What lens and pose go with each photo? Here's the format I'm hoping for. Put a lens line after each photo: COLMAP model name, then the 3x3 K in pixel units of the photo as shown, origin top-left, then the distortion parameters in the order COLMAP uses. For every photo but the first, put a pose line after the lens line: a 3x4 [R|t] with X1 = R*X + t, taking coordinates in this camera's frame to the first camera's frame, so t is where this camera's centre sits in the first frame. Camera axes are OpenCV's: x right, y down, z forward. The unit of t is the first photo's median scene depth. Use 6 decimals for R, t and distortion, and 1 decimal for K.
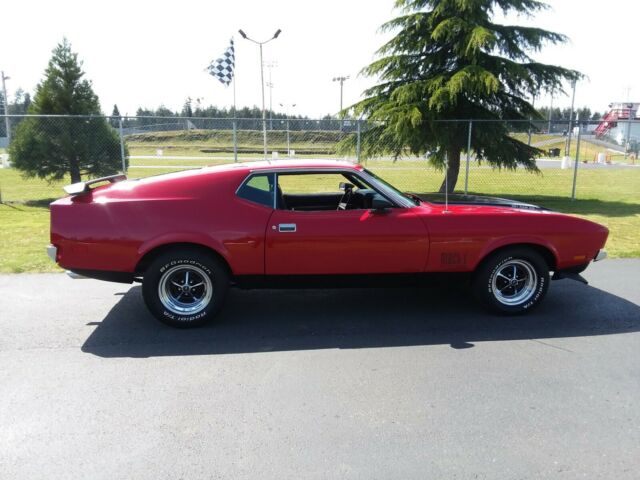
lens RADIAL K [[527.6, 0, 312.6], [0, 527.6, 233.5], [0, 0, 1]] dist [0.082937, -0.144119]
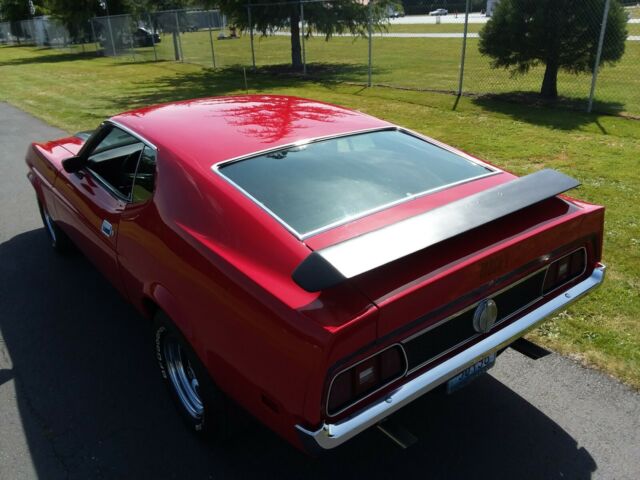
lens RADIAL K [[527.6, 0, 315.7], [0, 527.6, 250.0], [0, 0, 1]] dist [0.082937, -0.144119]
pose [[0.543386, 0.319180, -0.776437, 0.077246], [-0.099833, 0.942906, 0.317745, -0.068265], [0.833525, -0.095144, 0.544227, 0.250604]]
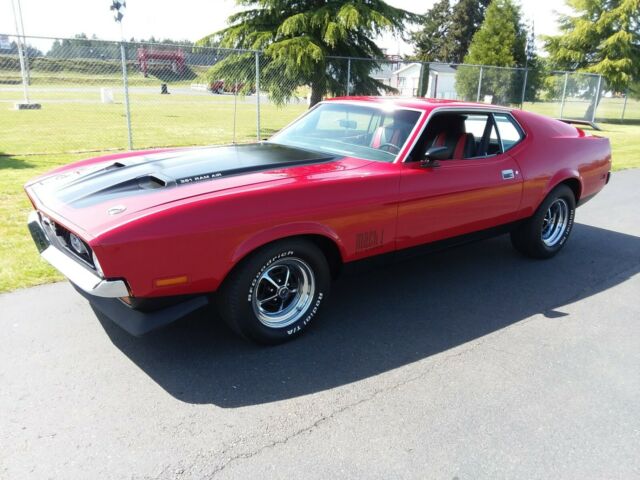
lens RADIAL K [[527.6, 0, 322.1], [0, 527.6, 249.8], [0, 0, 1]] dist [0.082937, -0.144119]
pose [[0.831462, -0.147329, 0.535692, -0.366332], [0.066847, 0.983723, 0.166795, -0.015415], [-0.551546, -0.102875, 0.827776, 0.108534]]
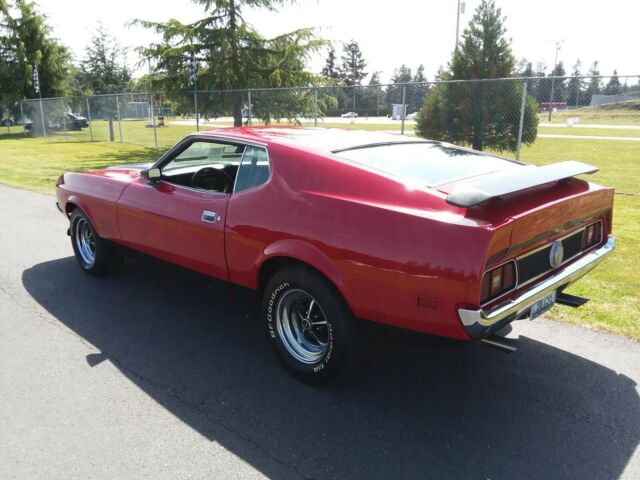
lens RADIAL K [[527.6, 0, 320.2], [0, 527.6, 242.0], [0, 0, 1]] dist [0.082937, -0.144119]
pose [[0.669045, 0.175465, -0.722212, 0.076104], [-0.123430, 0.984470, 0.124838, -0.025278], [0.732901, 0.005621, 0.680312, 0.169518]]
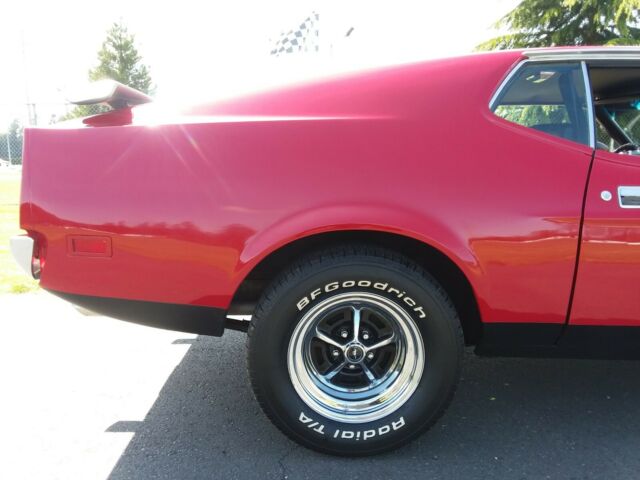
lens RADIAL K [[527.6, 0, 317.3], [0, 527.6, 239.1], [0, 0, 1]] dist [0.082937, -0.144119]
pose [[0.996137, 0.017067, -0.086139, -0.069479], [-0.019364, 0.999477, -0.025909, 0.009234], [0.085651, 0.027477, 0.995946, 0.181267]]
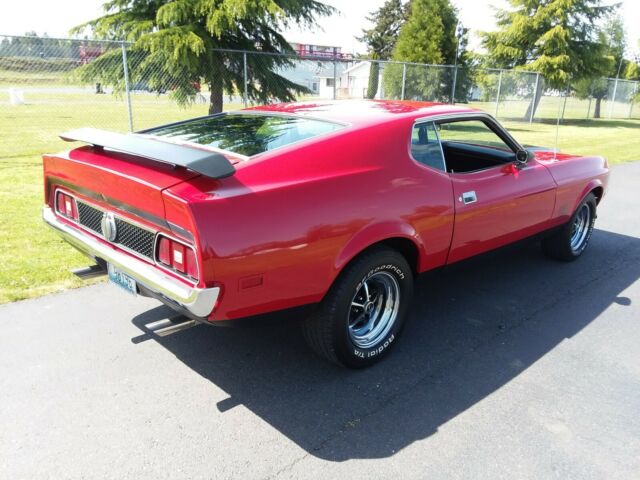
lens RADIAL K [[527.6, 0, 320.2], [0, 527.6, 247.0], [0, 0, 1]] dist [0.082937, -0.144119]
pose [[0.792160, -0.162332, 0.588329, -0.193443], [0.076345, 0.982763, 0.168370, -0.024374], [-0.605519, -0.088460, 0.790899, 0.157198]]
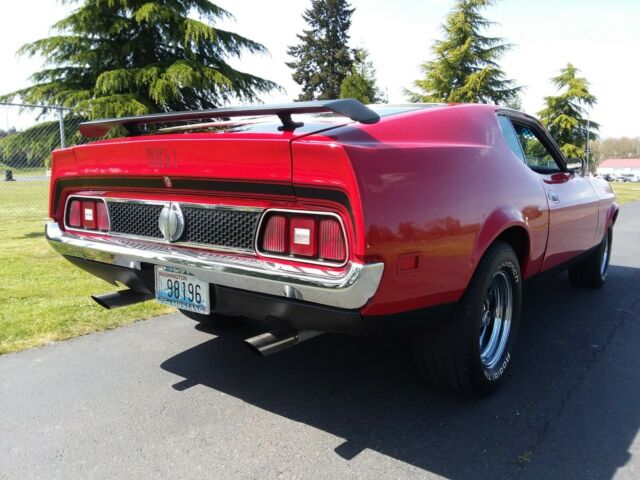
lens RADIAL K [[527.6, 0, 320.8], [0, 527.6, 242.3], [0, 0, 1]] dist [0.082937, -0.144119]
pose [[0.686137, -0.090586, 0.721811, -0.214656], [0.110788, 0.993655, 0.019389, 0.000029], [-0.718987, 0.066664, 0.691819, 0.220392]]
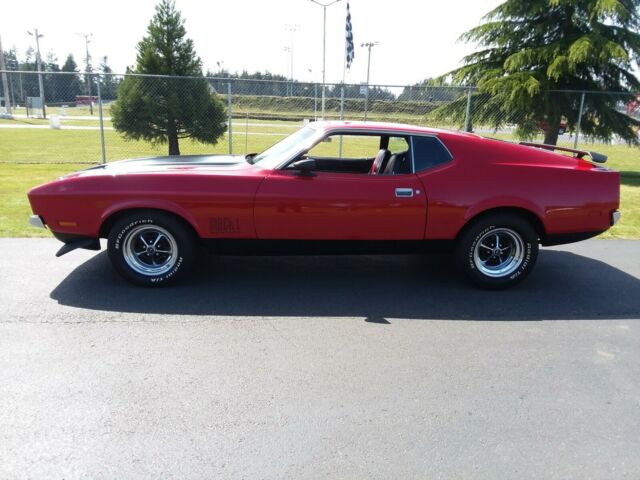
lens RADIAL K [[527.6, 0, 316.7], [0, 527.6, 246.2], [0, 0, 1]] dist [0.082937, -0.144119]
pose [[0.999529, 0.029068, -0.009817, -0.172162], [-0.028194, 0.996415, 0.079761, 0.006780], [0.012101, -0.079447, 0.996766, -0.006511]]
